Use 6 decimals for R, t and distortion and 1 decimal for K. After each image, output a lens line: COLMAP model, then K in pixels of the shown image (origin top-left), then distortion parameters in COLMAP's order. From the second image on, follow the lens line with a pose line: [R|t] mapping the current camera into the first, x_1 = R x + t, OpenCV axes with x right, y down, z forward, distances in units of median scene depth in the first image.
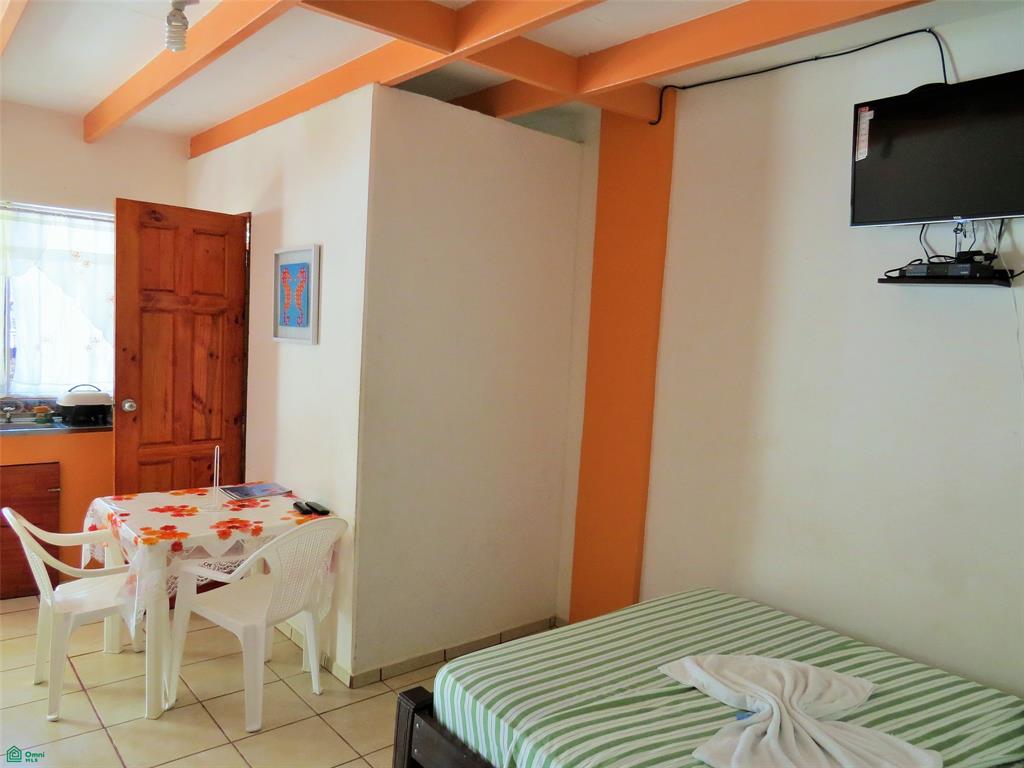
lens RADIAL K [[729.4, 0, 508.6], [0, 729.4, 383.6], [0, 0, 1]] dist [-0.024549, 0.000285]
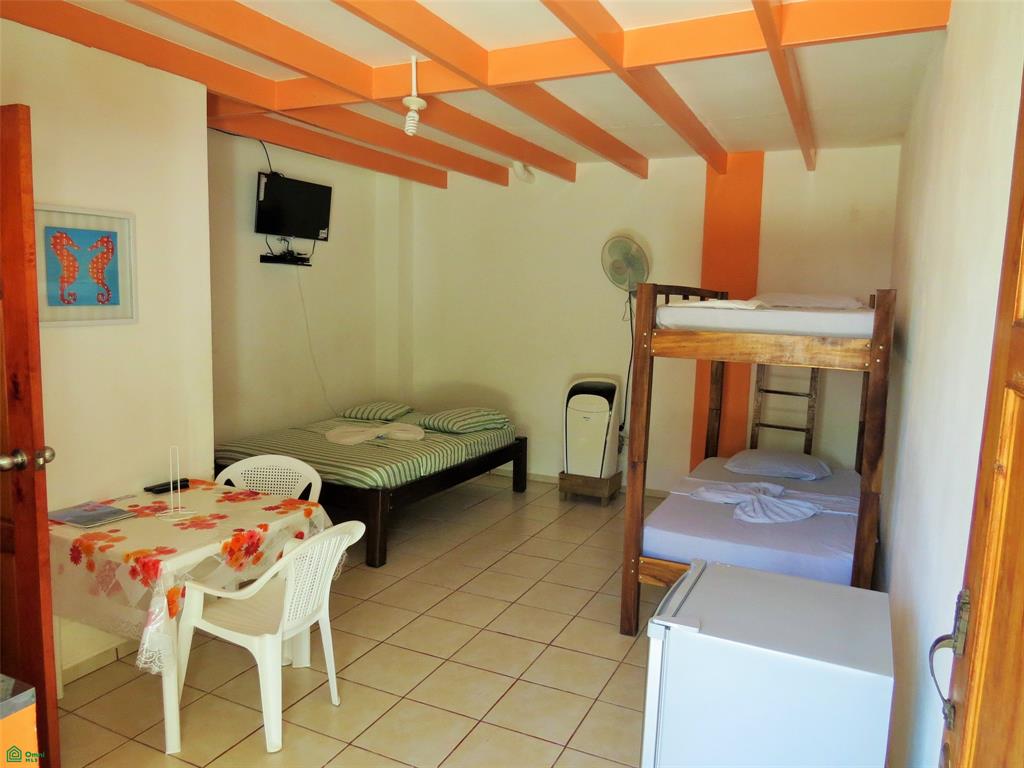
lens RADIAL K [[729.4, 0, 508.6], [0, 729.4, 383.6], [0, 0, 1]] dist [-0.024549, 0.000285]
pose [[-0.405563, -0.174242, 0.897306, -1.406803], [0.018929, 0.979852, 0.198826, -0.164761], [-0.913871, 0.097622, -0.394093, 1.008701]]
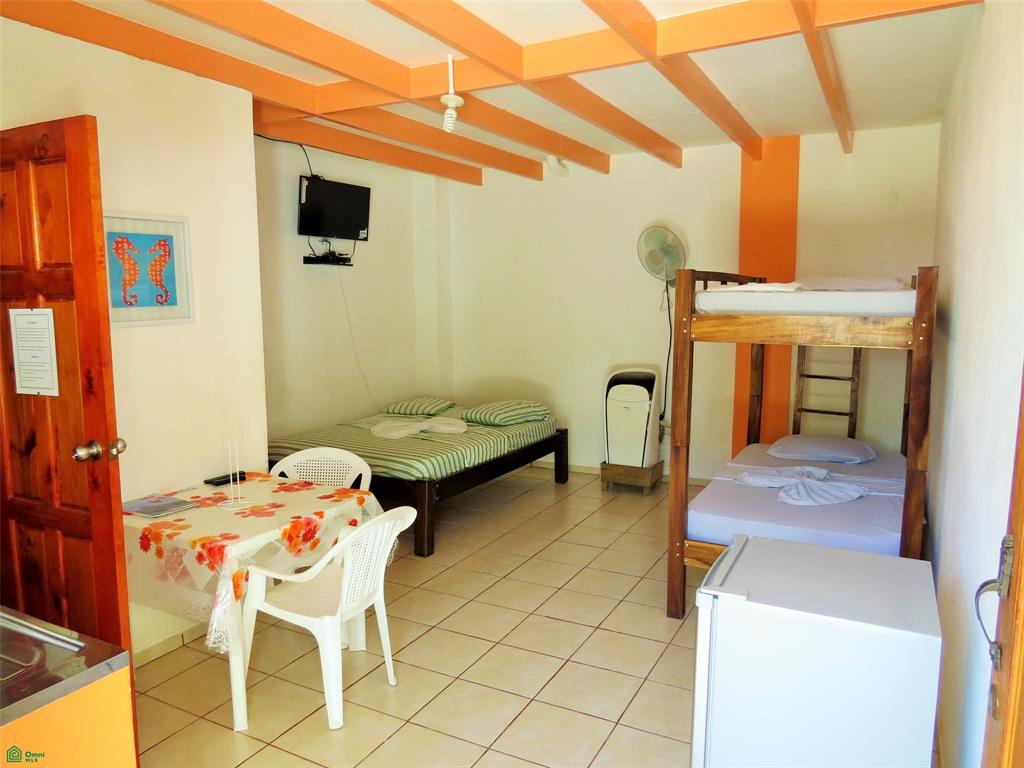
lens RADIAL K [[728.8, 0, 509.4], [0, 728.8, 384.0], [0, 0, 1]] dist [-0.023150, 0.000992]
pose [[-0.365830, -0.167627, 0.915461, -1.425603], [0.053618, 0.978216, 0.200544, -0.156222], [-0.929136, 0.122450, -0.348873, 1.027781]]
